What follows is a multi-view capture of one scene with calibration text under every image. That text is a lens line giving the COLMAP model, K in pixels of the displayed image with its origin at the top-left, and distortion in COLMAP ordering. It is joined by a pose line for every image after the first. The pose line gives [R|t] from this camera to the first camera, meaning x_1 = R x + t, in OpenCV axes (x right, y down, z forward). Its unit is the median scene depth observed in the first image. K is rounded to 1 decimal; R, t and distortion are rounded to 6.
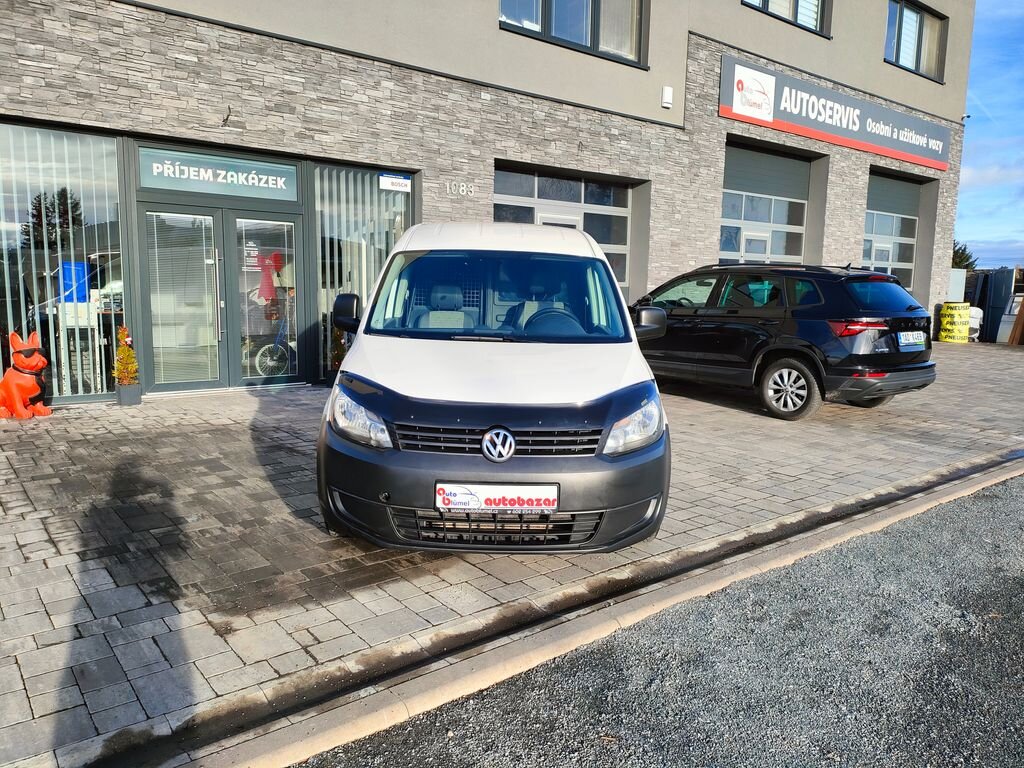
lens RADIAL K [[741.0, 0, 513.3], [0, 741.0, 384.7], [0, 0, 1]] dist [0.059604, -0.060619]
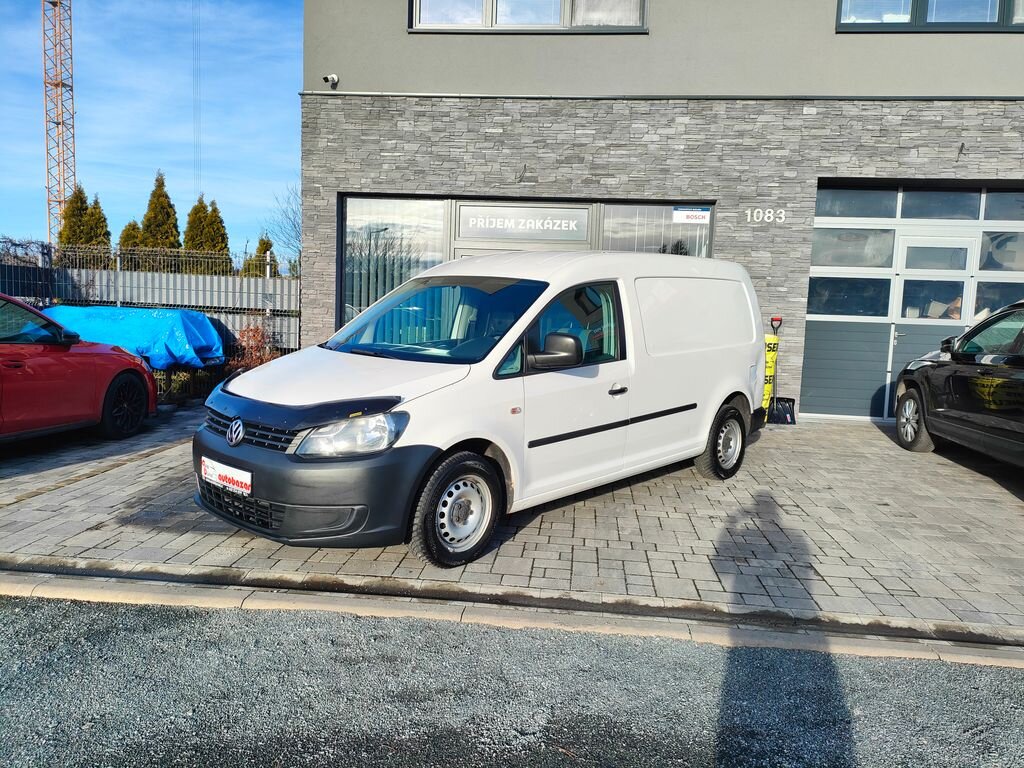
lens RADIAL K [[741.0, 0, 511.2], [0, 741.0, 381.7], [0, 0, 1]] dist [0.059604, -0.060619]
pose [[0.716820, 0.074742, -0.693241, 0.448098], [-0.115358, 0.993249, -0.012195, -0.014694], [0.687649, 0.088712, 0.720603, 0.169871]]
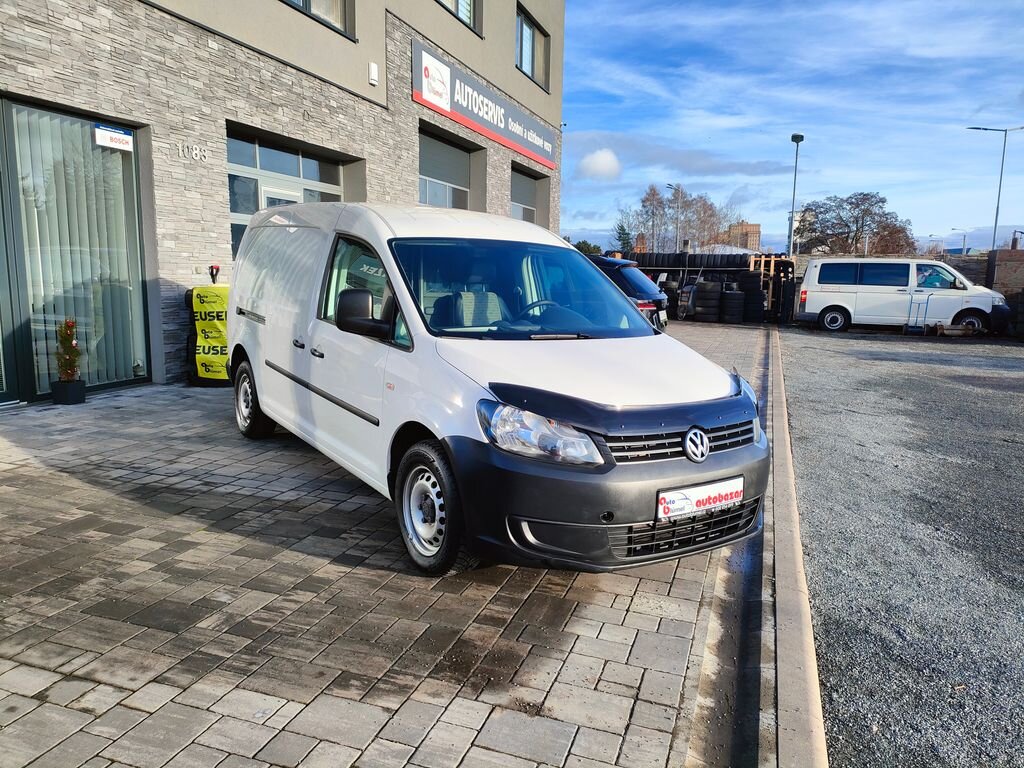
lens RADIAL K [[741.0, 0, 516.4], [0, 741.0, 385.0], [0, 0, 1]] dist [0.059604, -0.060619]
pose [[0.842025, -0.081606, 0.533231, -0.294886], [0.065868, 0.996648, 0.048515, -0.024687], [-0.535402, -0.005728, 0.844578, 0.115960]]
